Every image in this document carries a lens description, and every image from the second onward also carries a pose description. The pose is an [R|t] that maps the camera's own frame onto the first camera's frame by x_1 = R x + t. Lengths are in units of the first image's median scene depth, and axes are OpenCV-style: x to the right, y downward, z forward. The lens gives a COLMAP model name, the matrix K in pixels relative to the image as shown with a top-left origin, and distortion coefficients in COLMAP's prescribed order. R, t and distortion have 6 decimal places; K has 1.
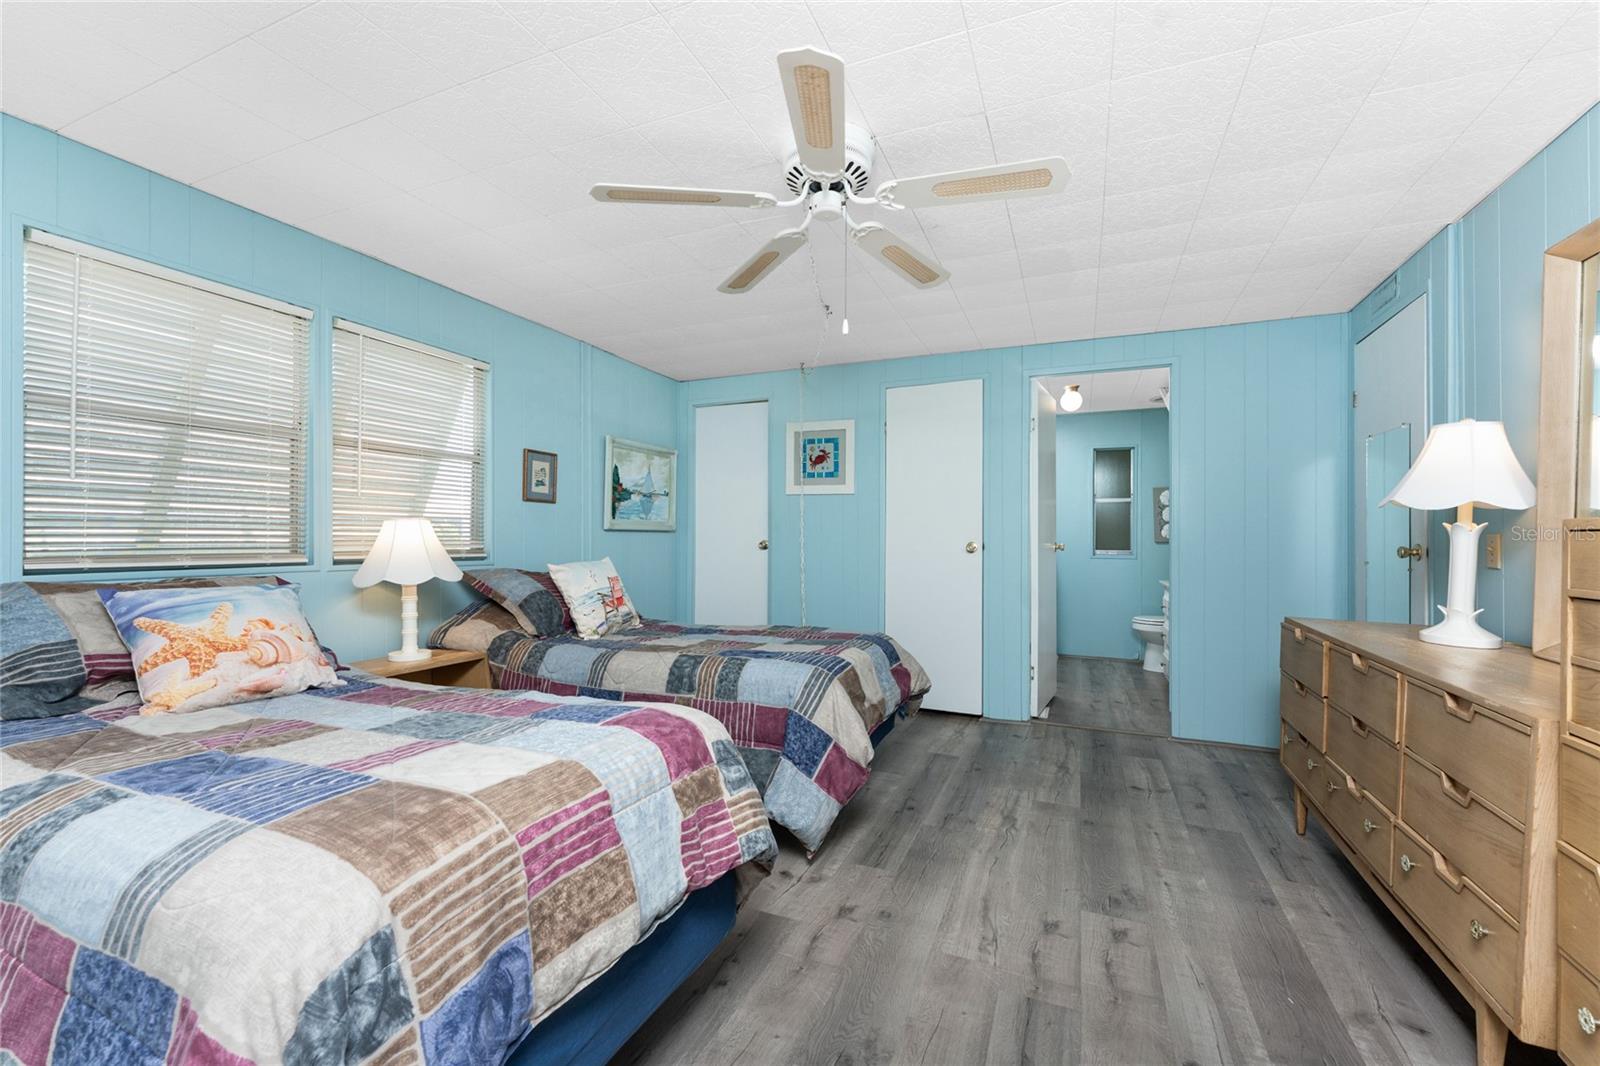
lens RADIAL K [[645.7, 0, 797.5], [0, 645.7, 535.2], [0, 0, 1]] dist [-0.019791, 0.000004]
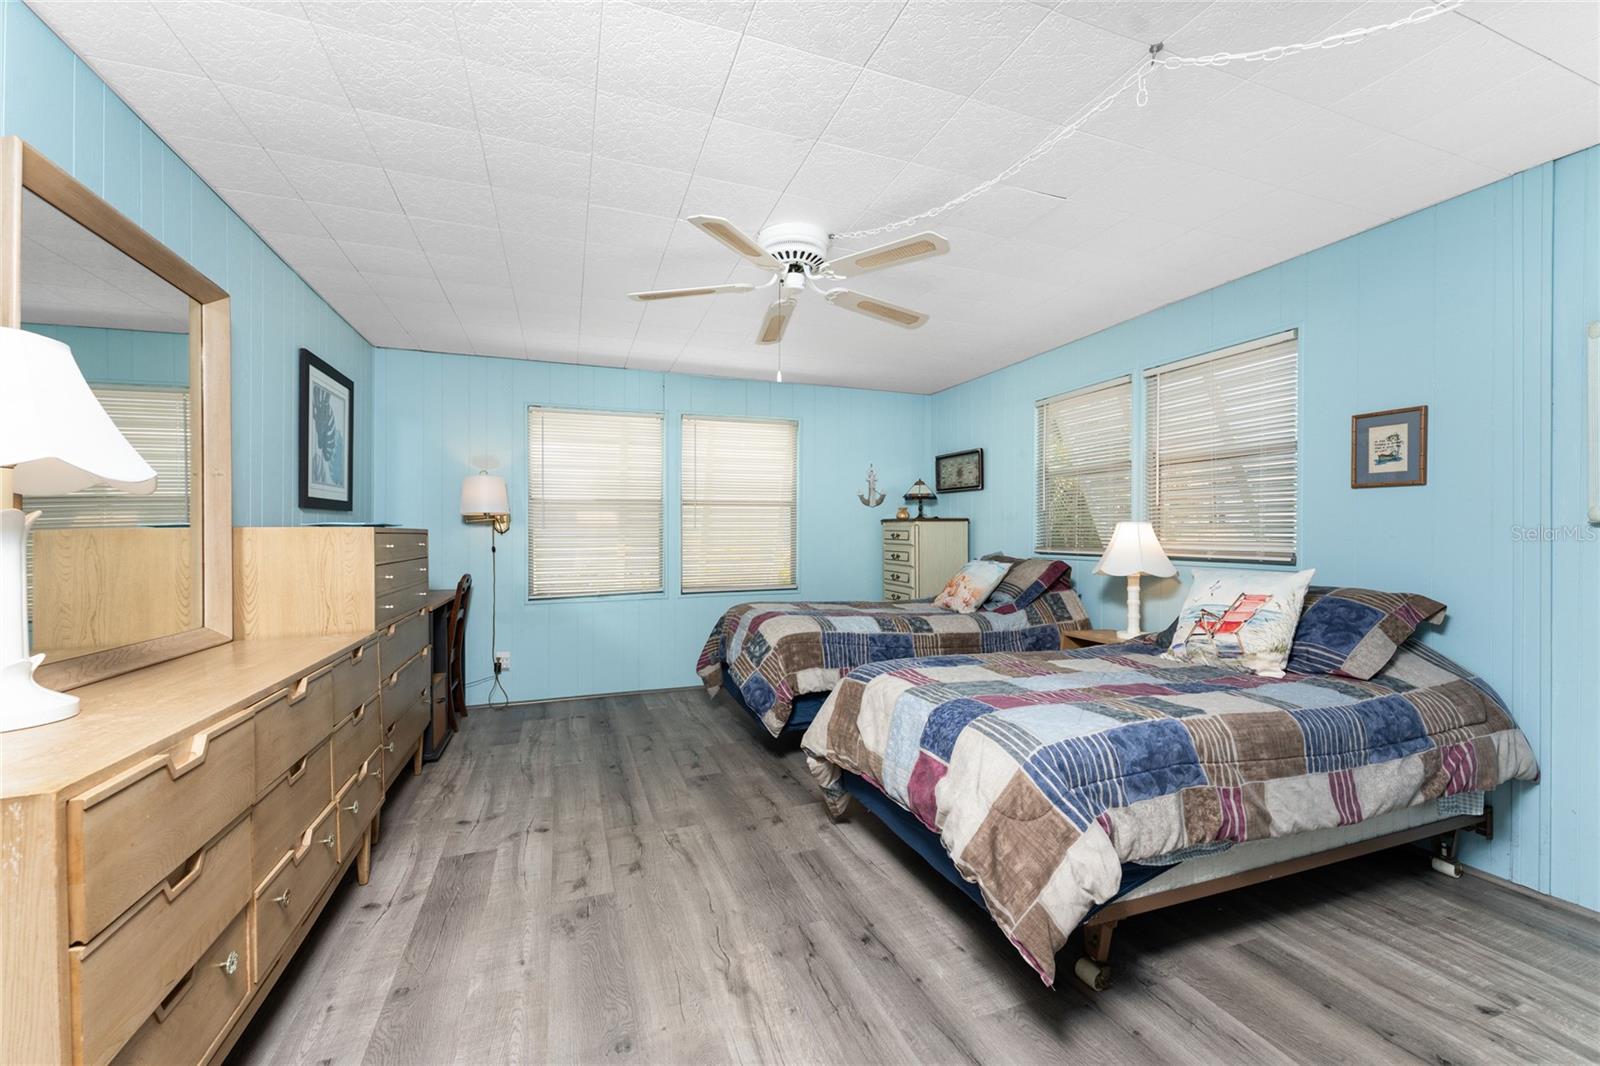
lens RADIAL K [[645.7, 0, 797.5], [0, 645.7, 535.2], [0, 0, 1]] dist [-0.019791, 0.000004]
pose [[-0.723538, 0.002095, -0.690281, 0.687619], [0.003371, 0.999994, -0.000499, -0.002654], [0.690276, -0.002688, -0.723541, 1.424908]]
